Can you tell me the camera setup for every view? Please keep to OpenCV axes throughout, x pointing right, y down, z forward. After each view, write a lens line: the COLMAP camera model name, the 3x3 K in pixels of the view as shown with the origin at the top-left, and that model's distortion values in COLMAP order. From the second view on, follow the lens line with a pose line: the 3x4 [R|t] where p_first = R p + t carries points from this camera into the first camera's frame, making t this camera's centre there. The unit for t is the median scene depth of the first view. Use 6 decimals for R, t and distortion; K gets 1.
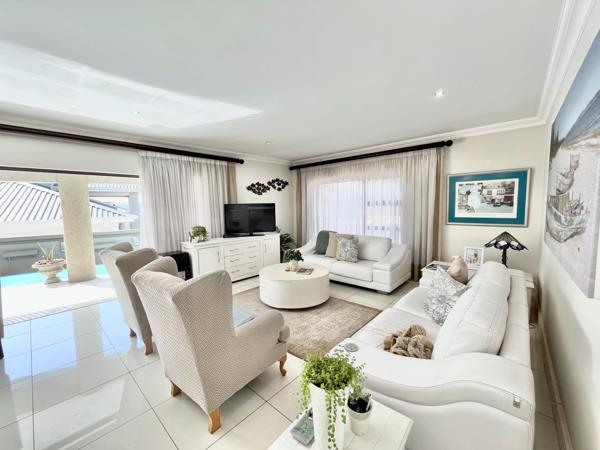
lens RADIAL K [[242.6, 0, 297.8], [0, 242.6, 226.8], [0, 0, 1]] dist [0.000065, -0.000045]
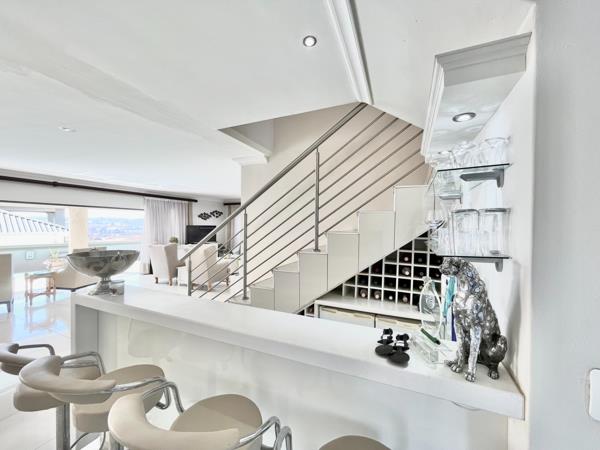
lens RADIAL K [[242.6, 0, 297.8], [0, 242.6, 226.8], [0, 0, 1]] dist [0.000065, -0.000045]
pose [[0.948503, 0.021602, 0.316031, -0.093602], [0.005244, 0.996464, -0.083851, 0.064926], [-0.316725, 0.081190, 0.945036, -0.883094]]
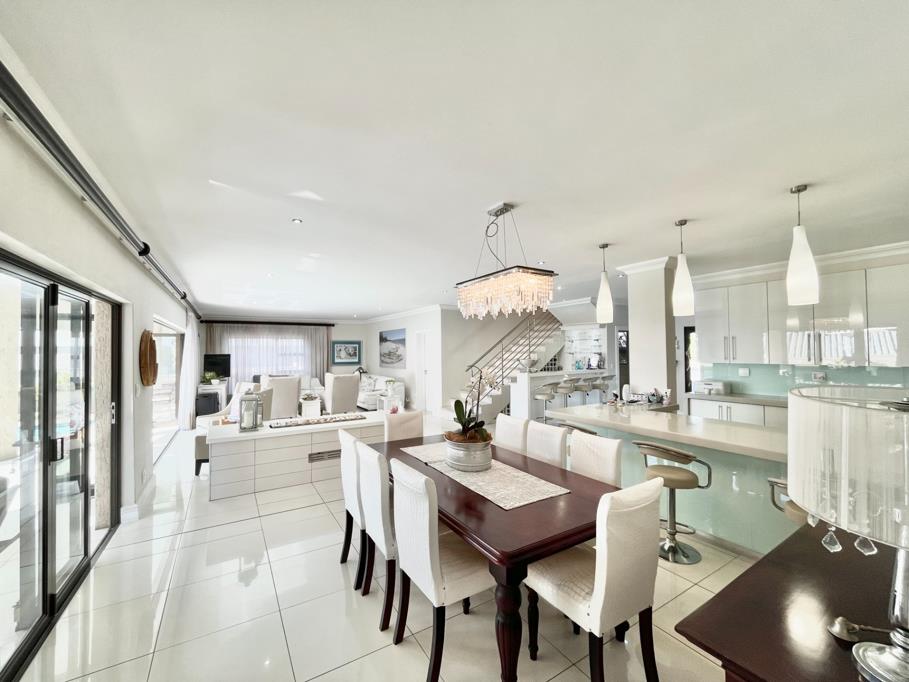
lens RADIAL K [[367.6, 0, 451.1], [0, 367.6, 343.7], [0, 0, 1]] dist [0.000065, -0.000045]
pose [[0.291667, 0.039797, 0.955692, -1.646863], [0.093006, 0.993220, -0.069744, 0.090991], [-0.951987, 0.109228, 0.285988, -0.643232]]
